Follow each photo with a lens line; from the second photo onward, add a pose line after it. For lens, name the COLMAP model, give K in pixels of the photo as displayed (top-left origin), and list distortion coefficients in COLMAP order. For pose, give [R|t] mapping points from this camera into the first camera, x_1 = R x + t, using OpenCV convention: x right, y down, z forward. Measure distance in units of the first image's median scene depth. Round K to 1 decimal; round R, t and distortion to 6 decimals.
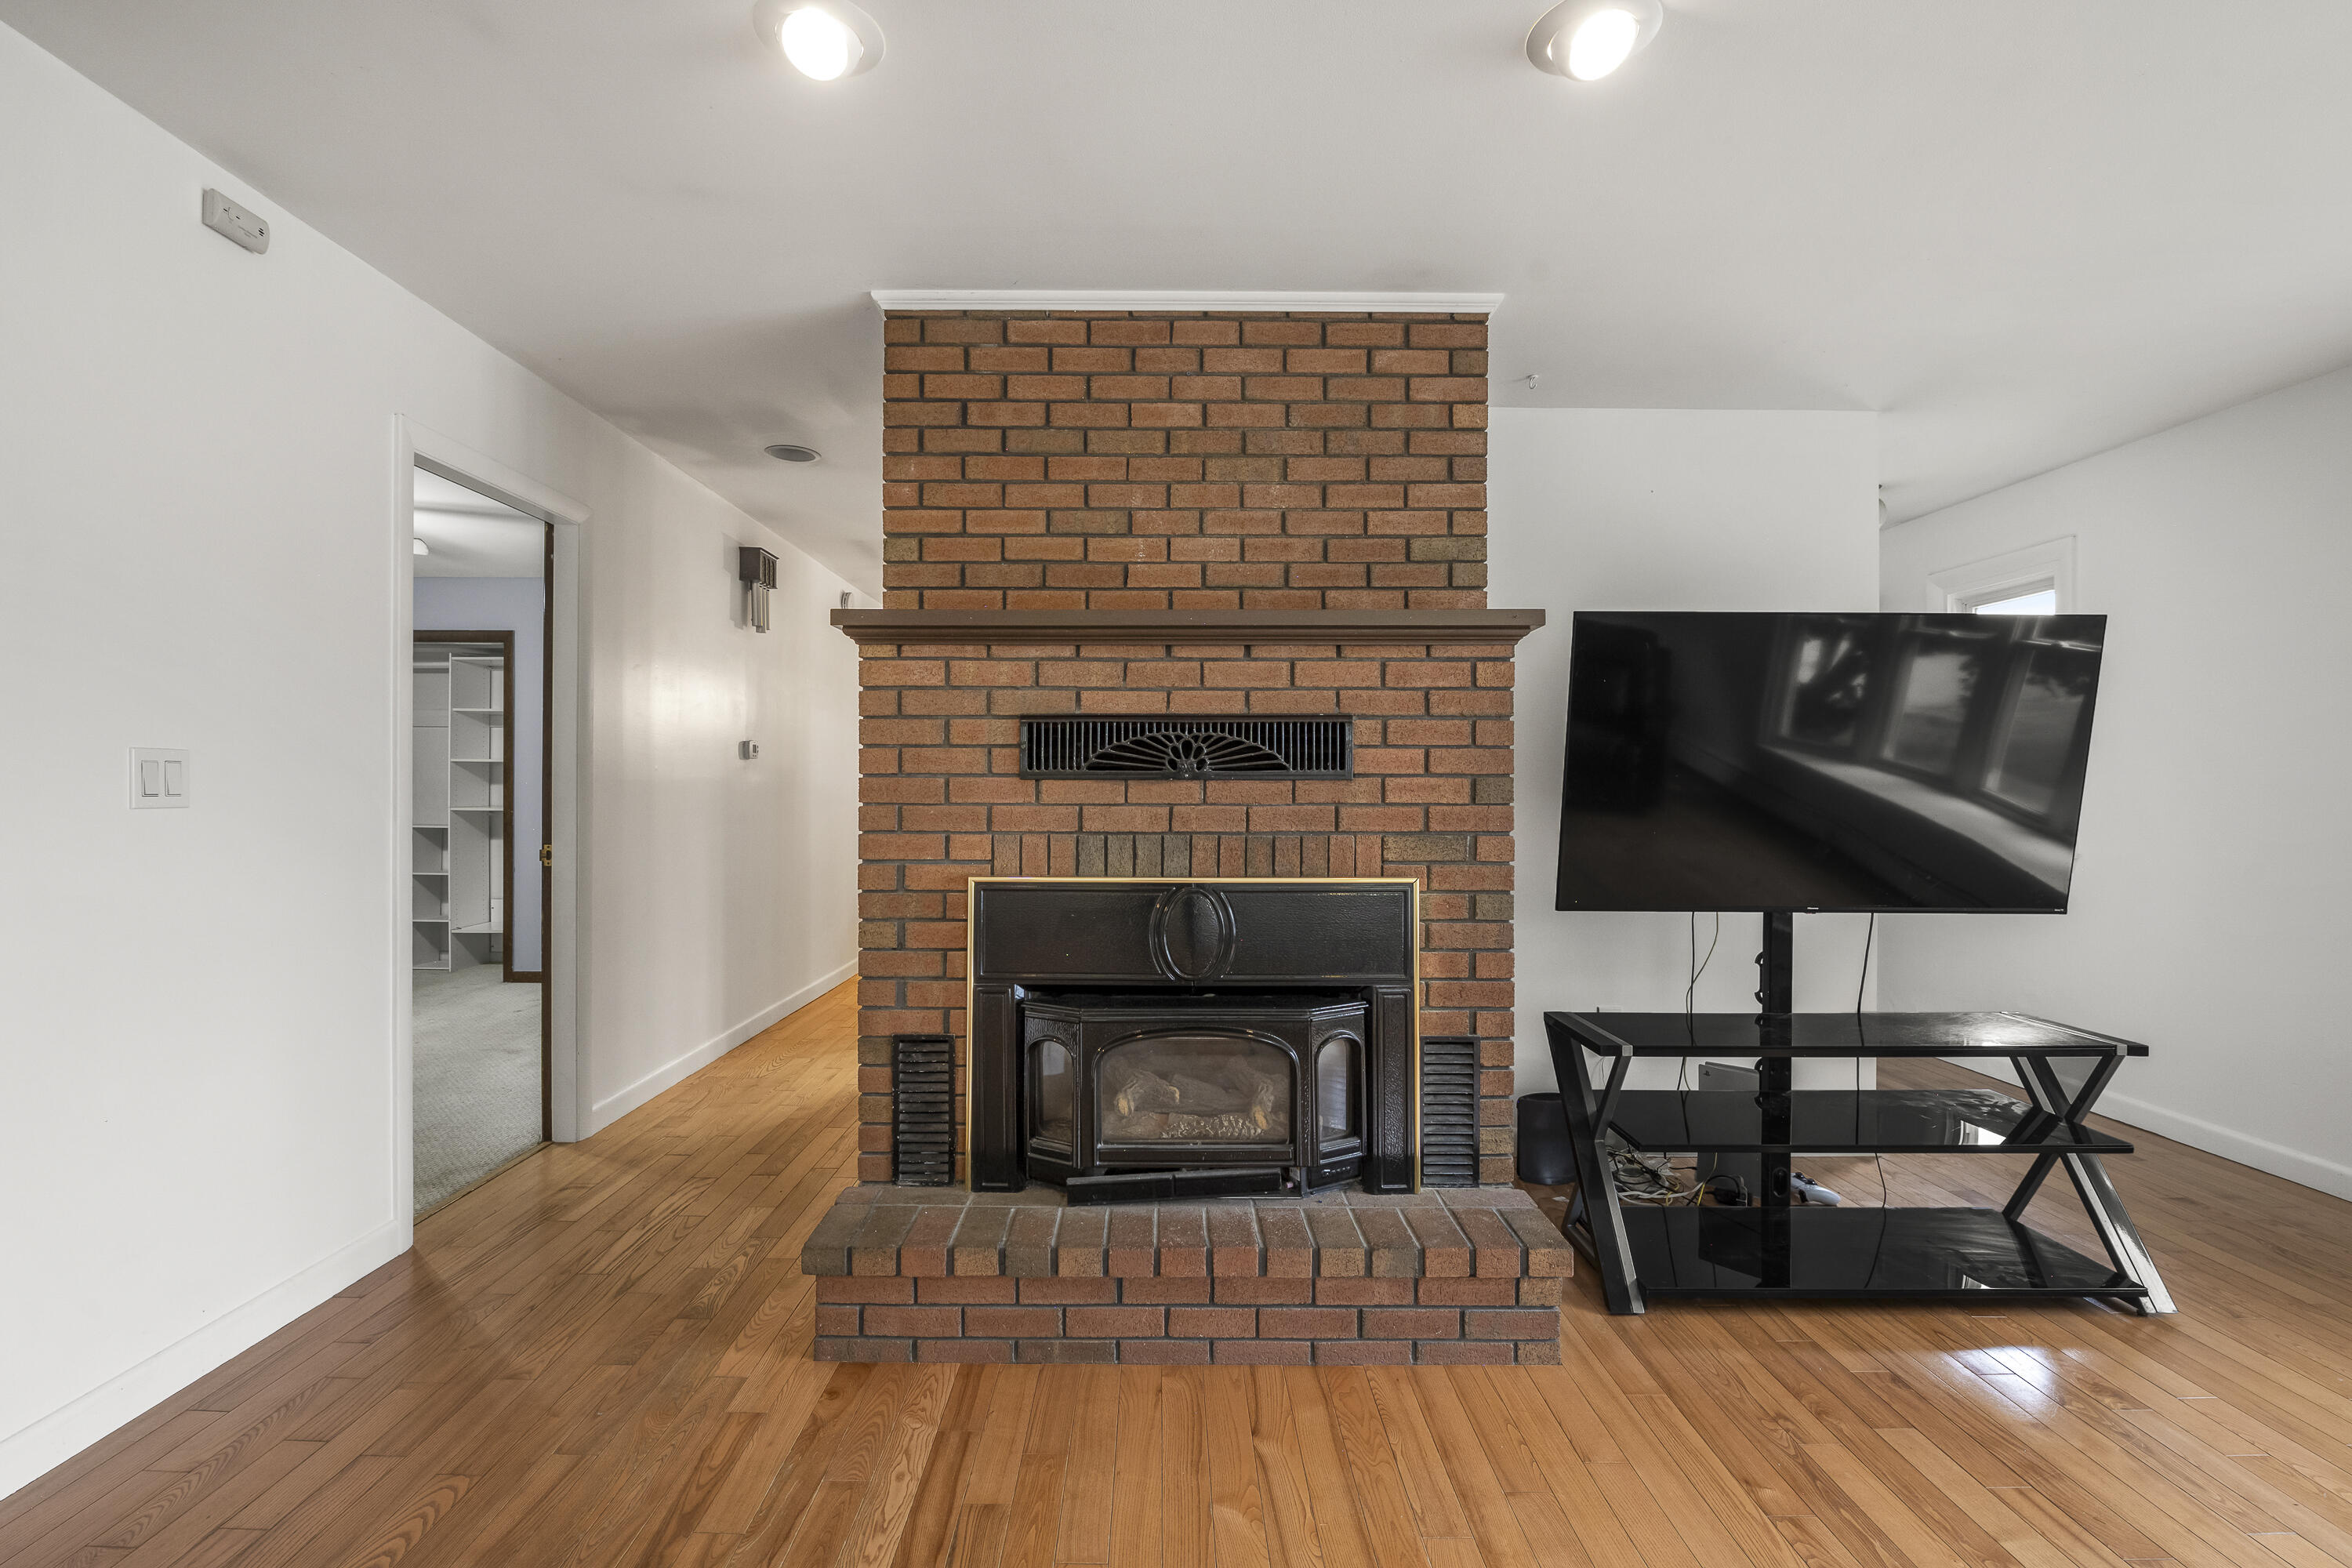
lens RADIAL K [[1031.9, 0, 1152.7], [0, 1031.9, 790.1], [0, 0, 1]] dist [-0.015071, -0.000780]
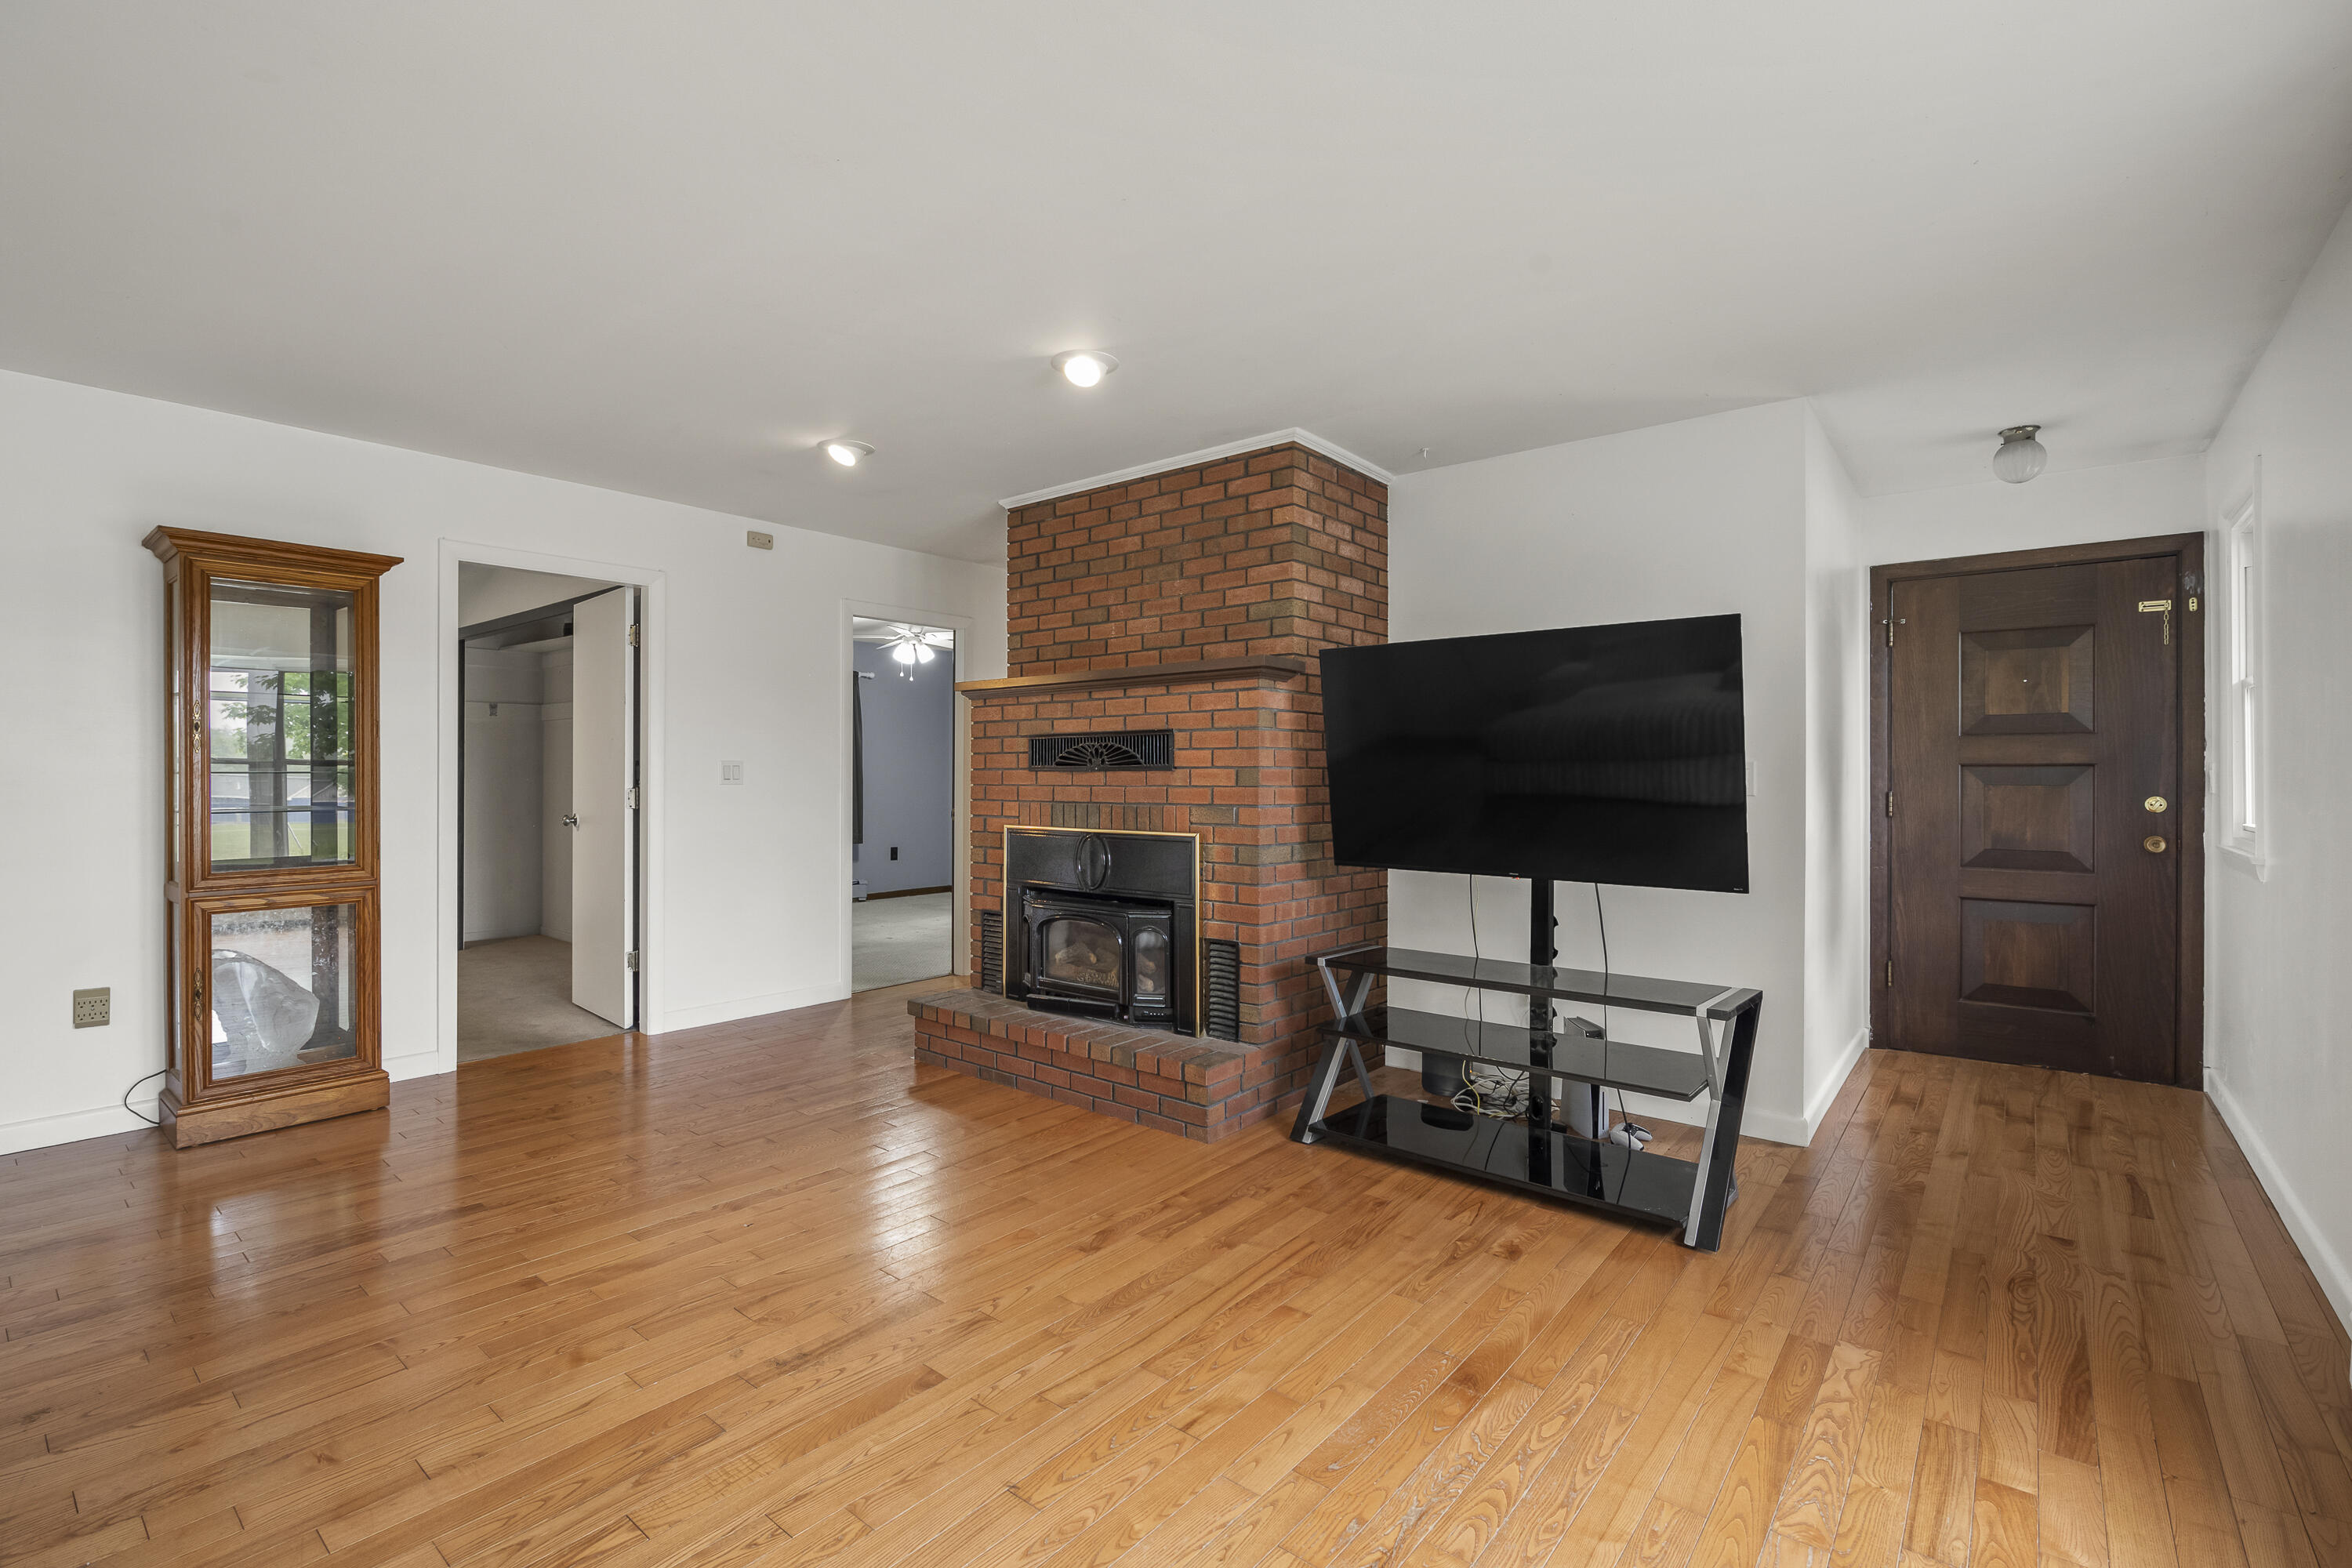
lens RADIAL K [[1036.2, 0, 1179.6], [0, 1036.2, 770.4], [0, 0, 1]] dist [-0.019424, 0.000016]
pose [[0.775563, -0.005114, -0.631249, 1.106473], [0.001517, 0.999979, -0.006238, -0.000322], [0.631268, 0.003880, 0.775555, -0.206140]]
